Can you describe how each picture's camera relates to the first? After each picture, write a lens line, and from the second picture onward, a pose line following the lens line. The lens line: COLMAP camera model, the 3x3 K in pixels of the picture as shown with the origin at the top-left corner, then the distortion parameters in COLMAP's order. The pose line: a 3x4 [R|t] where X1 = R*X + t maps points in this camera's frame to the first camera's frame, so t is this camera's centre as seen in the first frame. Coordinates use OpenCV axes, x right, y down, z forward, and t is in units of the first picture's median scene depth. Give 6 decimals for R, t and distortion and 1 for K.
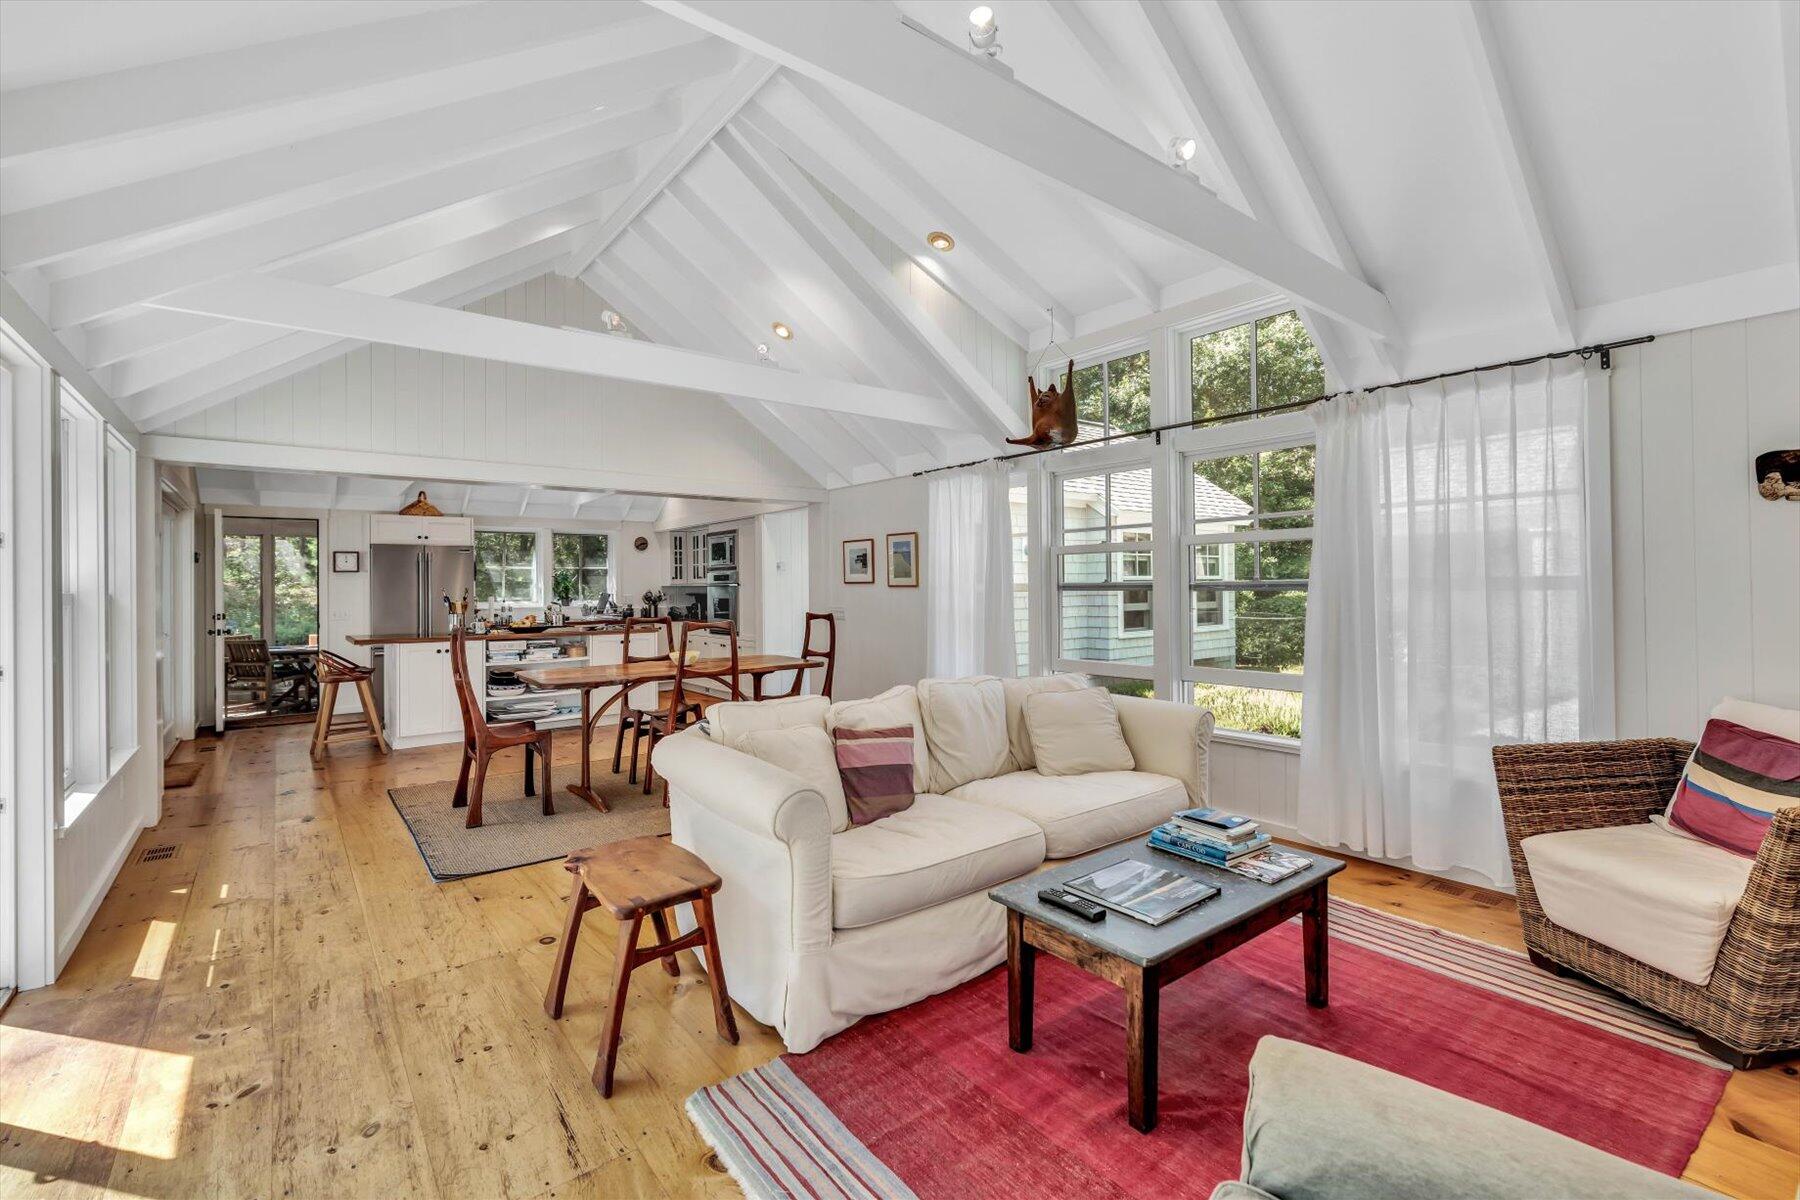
lens RADIAL K [[804.7, 0, 929.6], [0, 804.7, 585.0], [0, 0, 1]] dist [-0.001014, -0.000300]
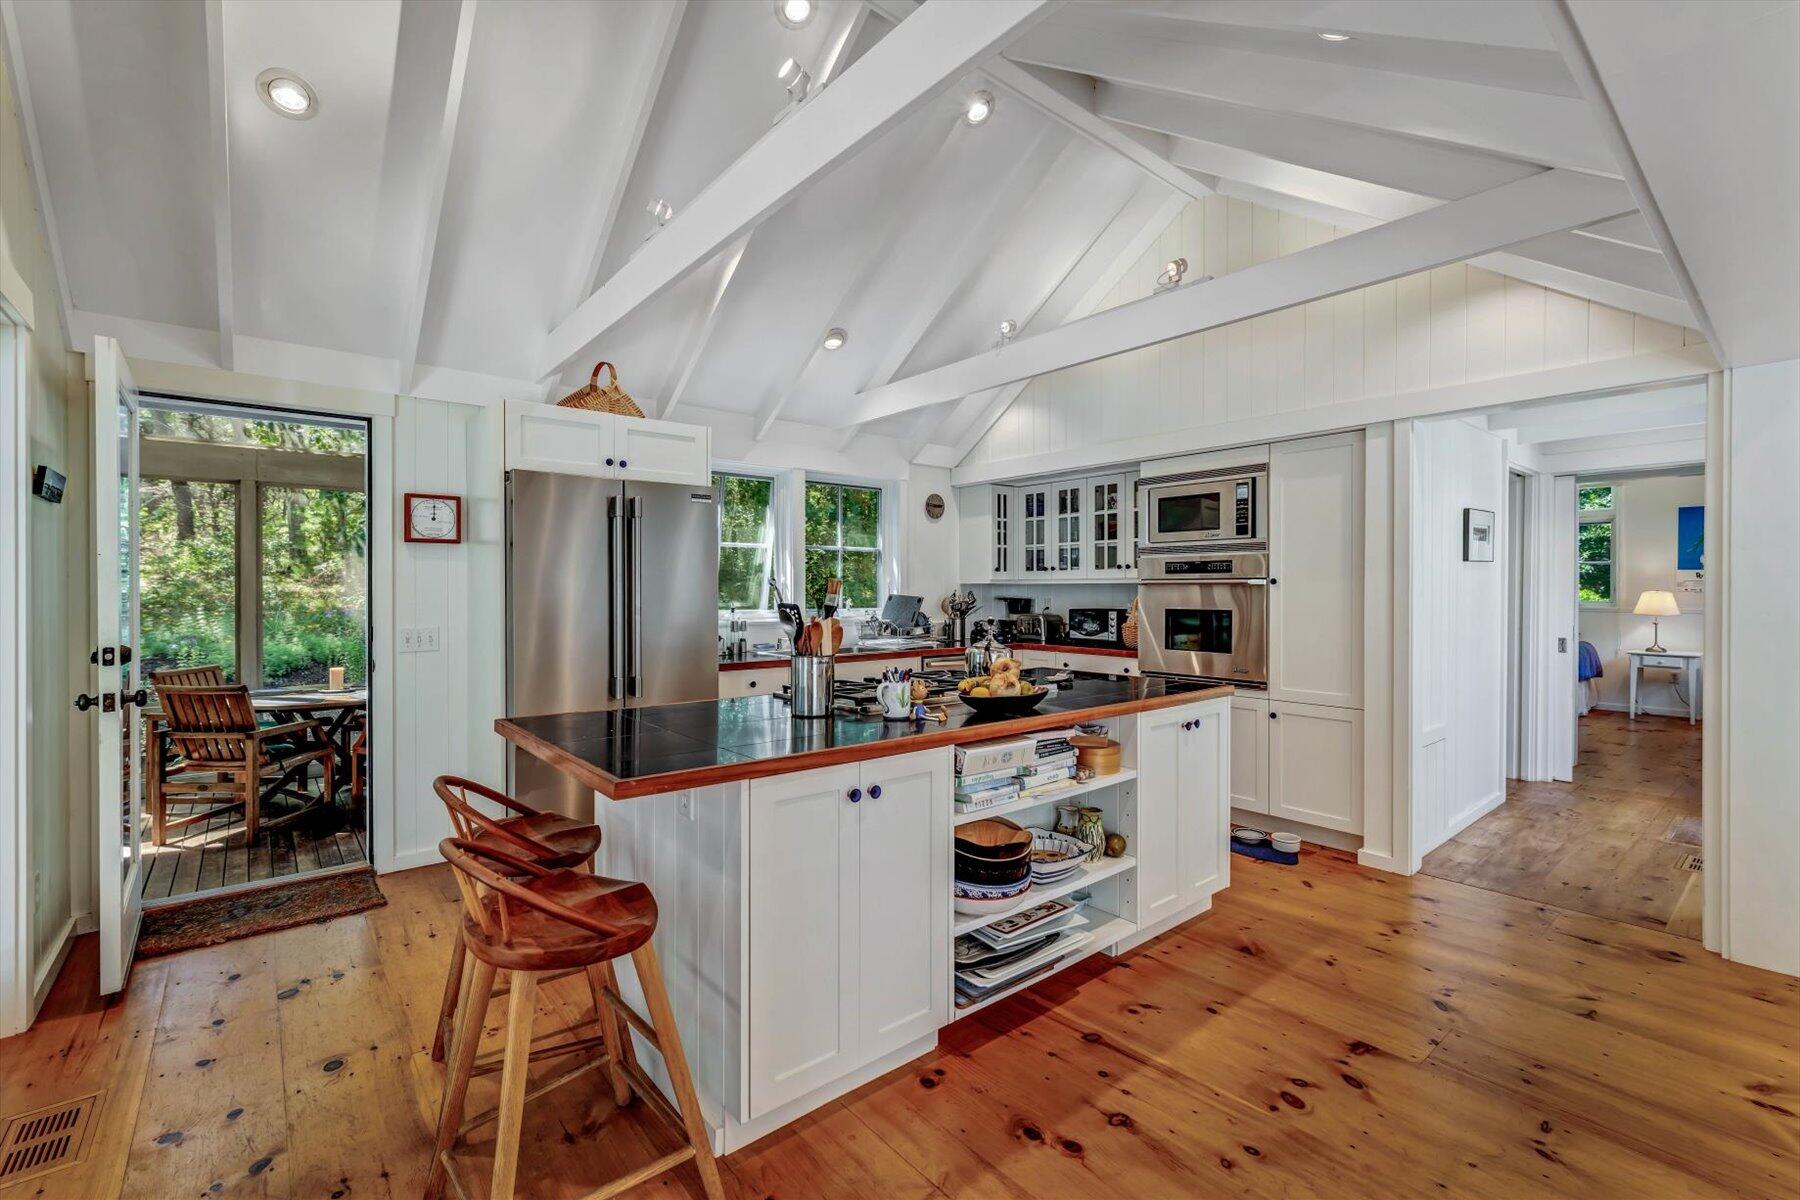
lens RADIAL K [[769.6, 0, 900.0], [0, 769.6, 600.0], [0, 0, 1]] dist [-0.002679, -0.000589]
pose [[0.999827, 0.010385, 0.015408, -0.440817], [-0.010604, 0.999843, 0.014168, 0.006322], [-0.015259, -0.014329, 0.999781, 0.533381]]
